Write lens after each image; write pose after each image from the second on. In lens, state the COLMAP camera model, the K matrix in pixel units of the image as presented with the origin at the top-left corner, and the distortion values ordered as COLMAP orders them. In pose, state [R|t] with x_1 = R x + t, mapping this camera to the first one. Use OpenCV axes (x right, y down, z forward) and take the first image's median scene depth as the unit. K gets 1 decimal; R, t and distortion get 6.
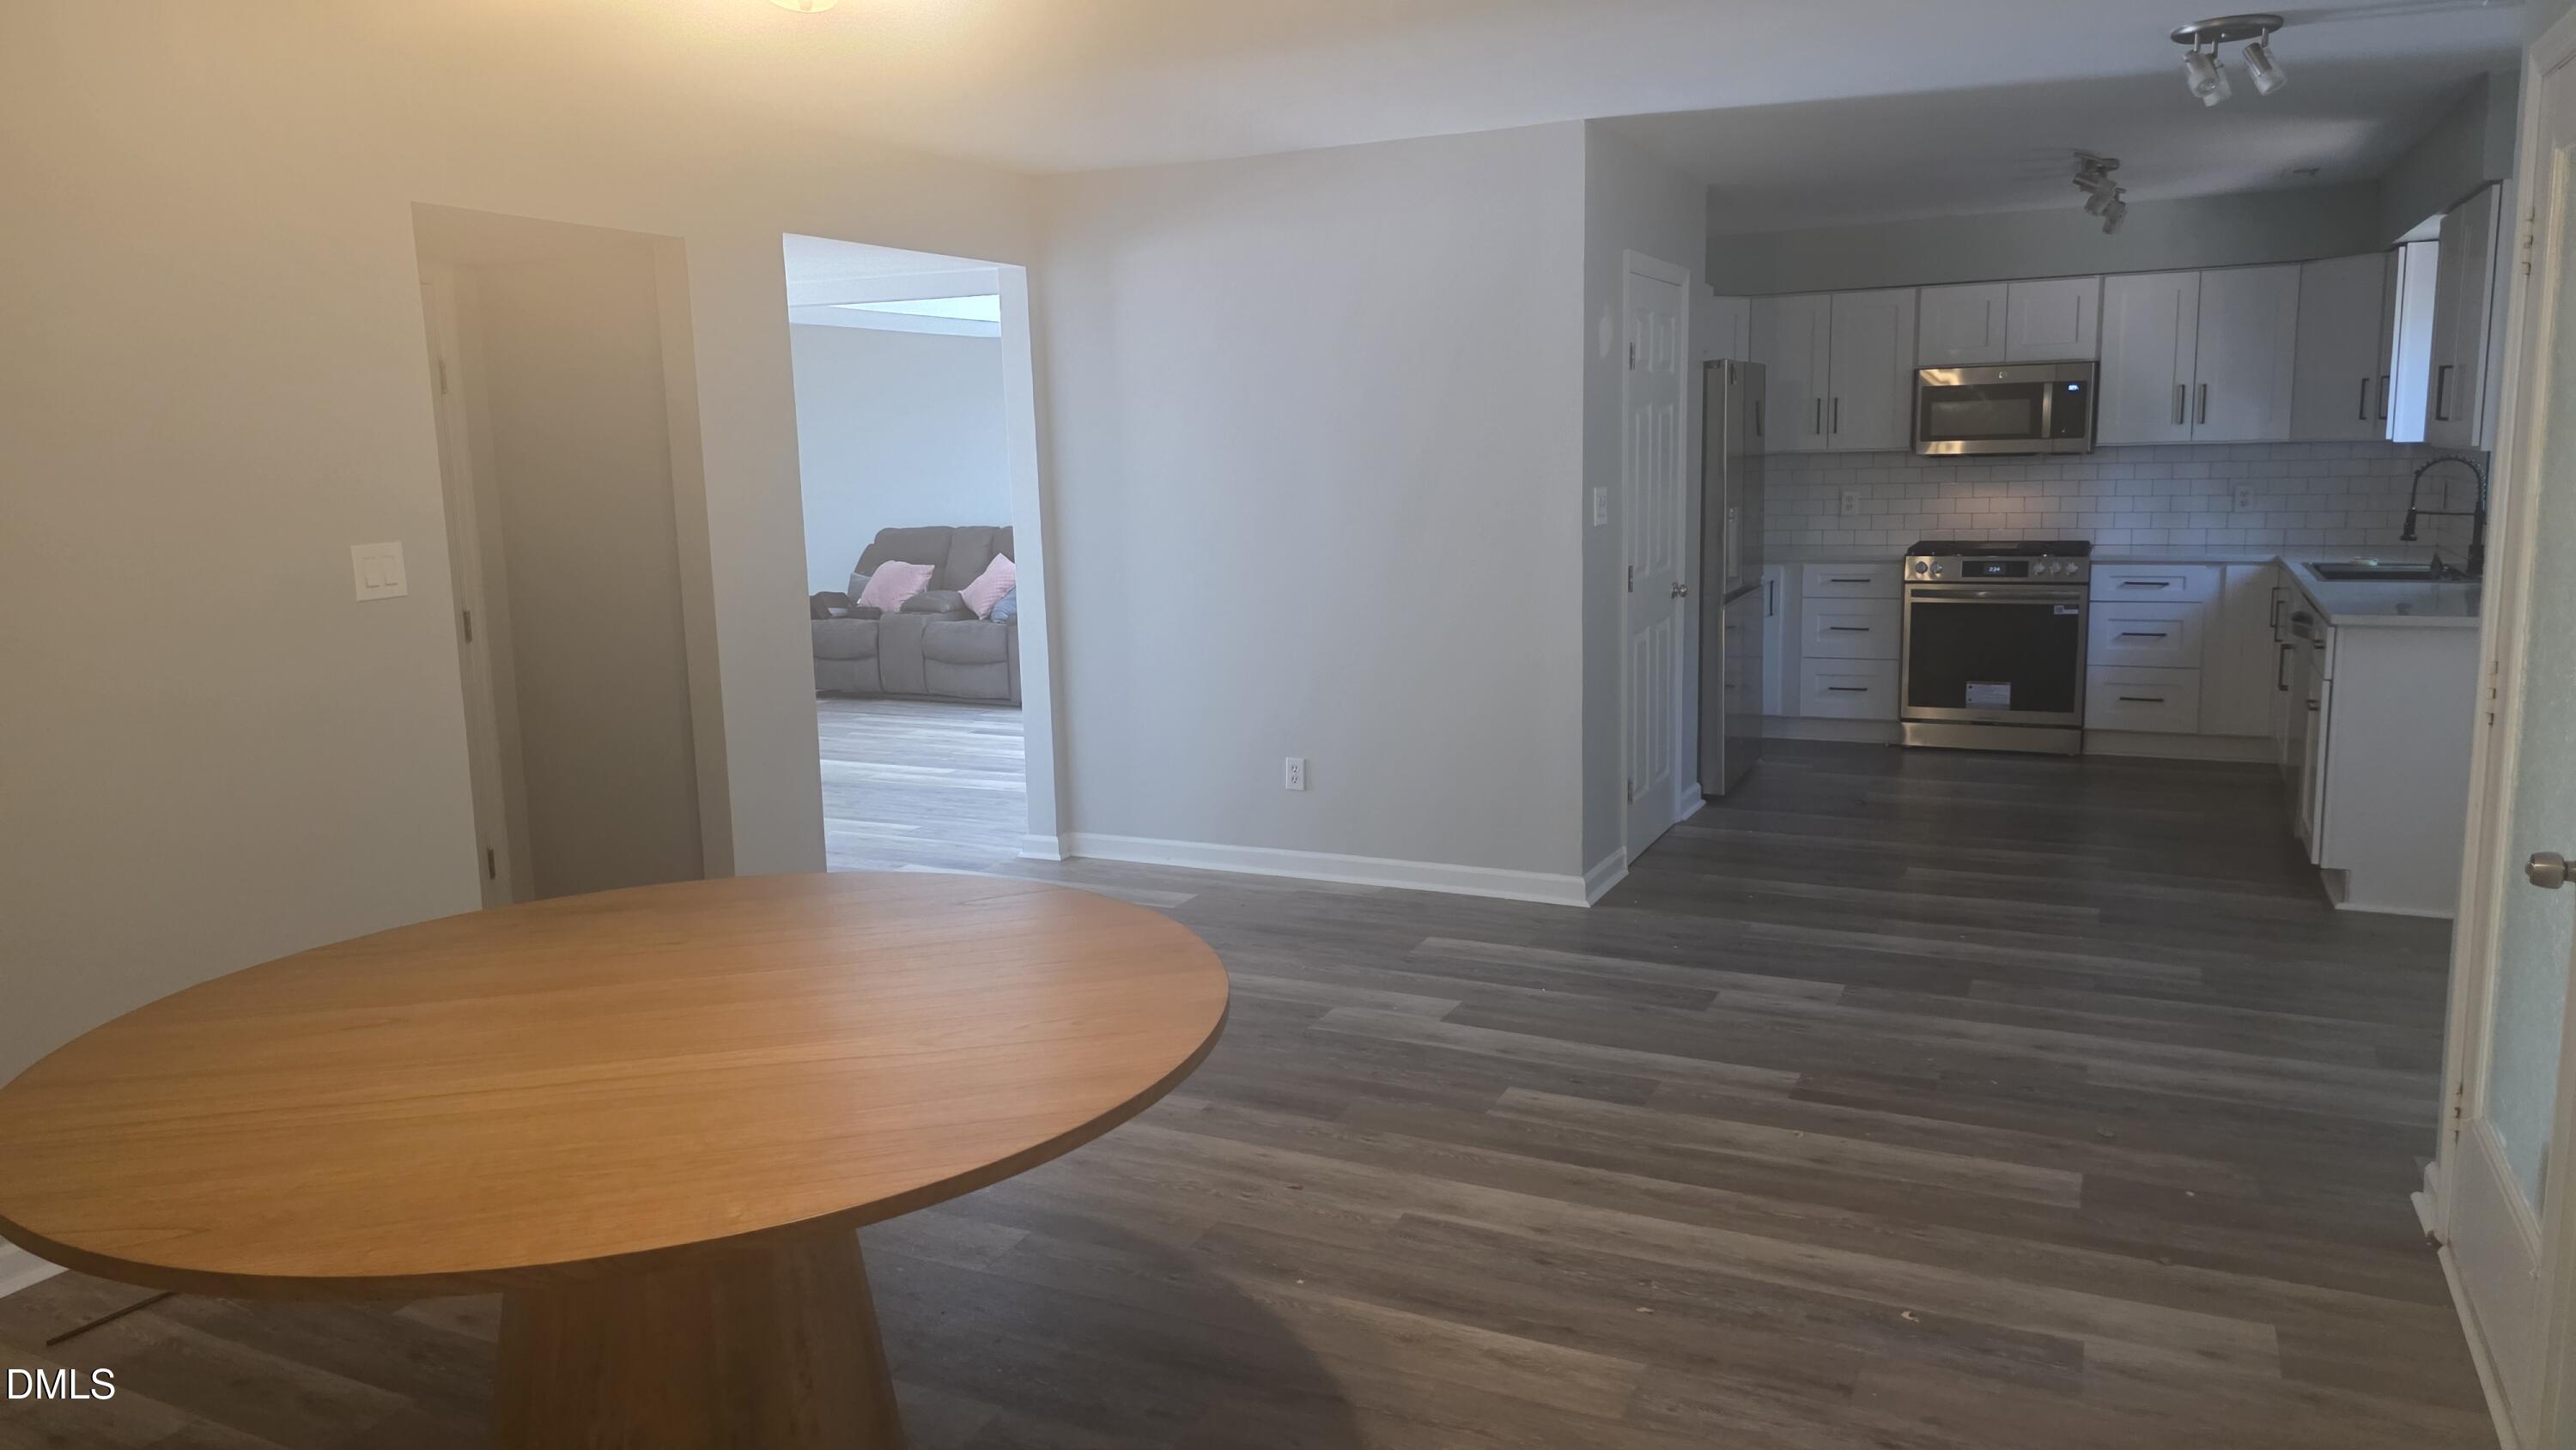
lens RADIAL K [[1731.1, 0, 1290.2], [0, 1731.1, 702.6], [0, 0, 1]] dist [0.095249, -0.100316]
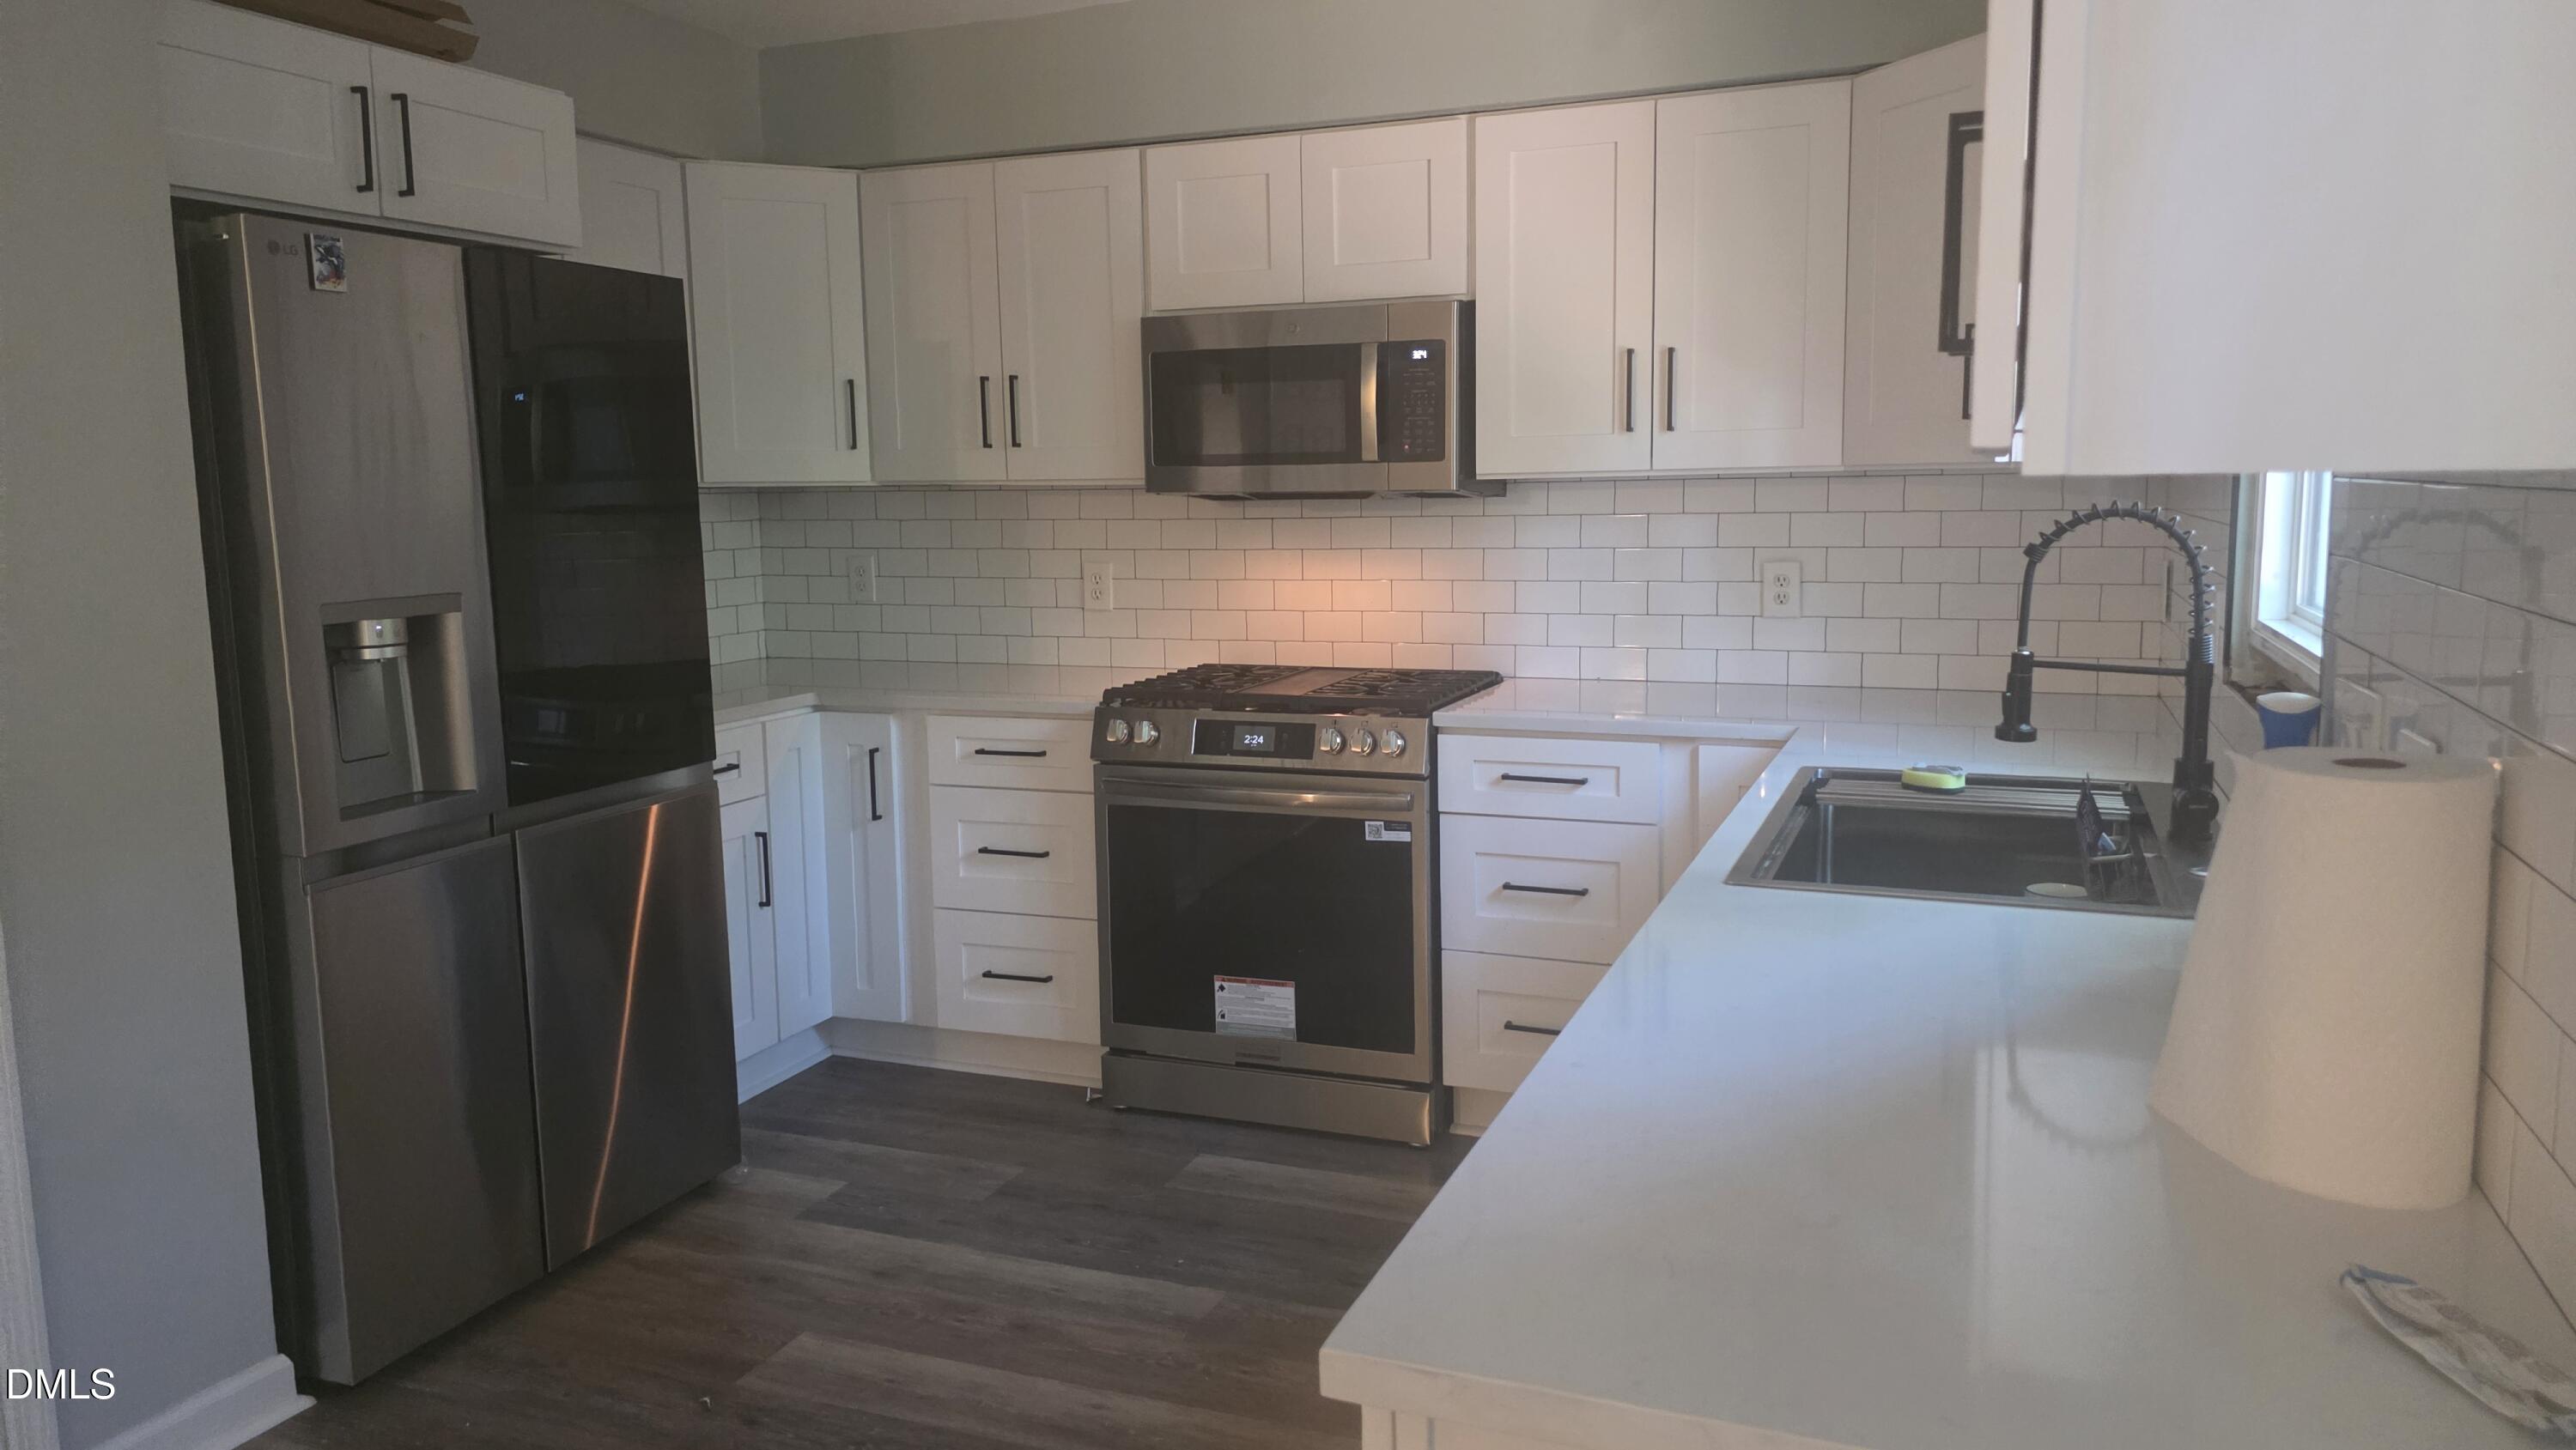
lens RADIAL K [[1733.0, 0, 1294.8], [0, 1733.0, 696.2], [0, 0, 1]] dist [0.103965, -0.155084]
pose [[0.997780, -0.002793, 0.066544, 0.380184], [0.004629, 0.999612, -0.027450, -0.074701], [-0.066442, 0.027697, 0.997406, 0.538896]]
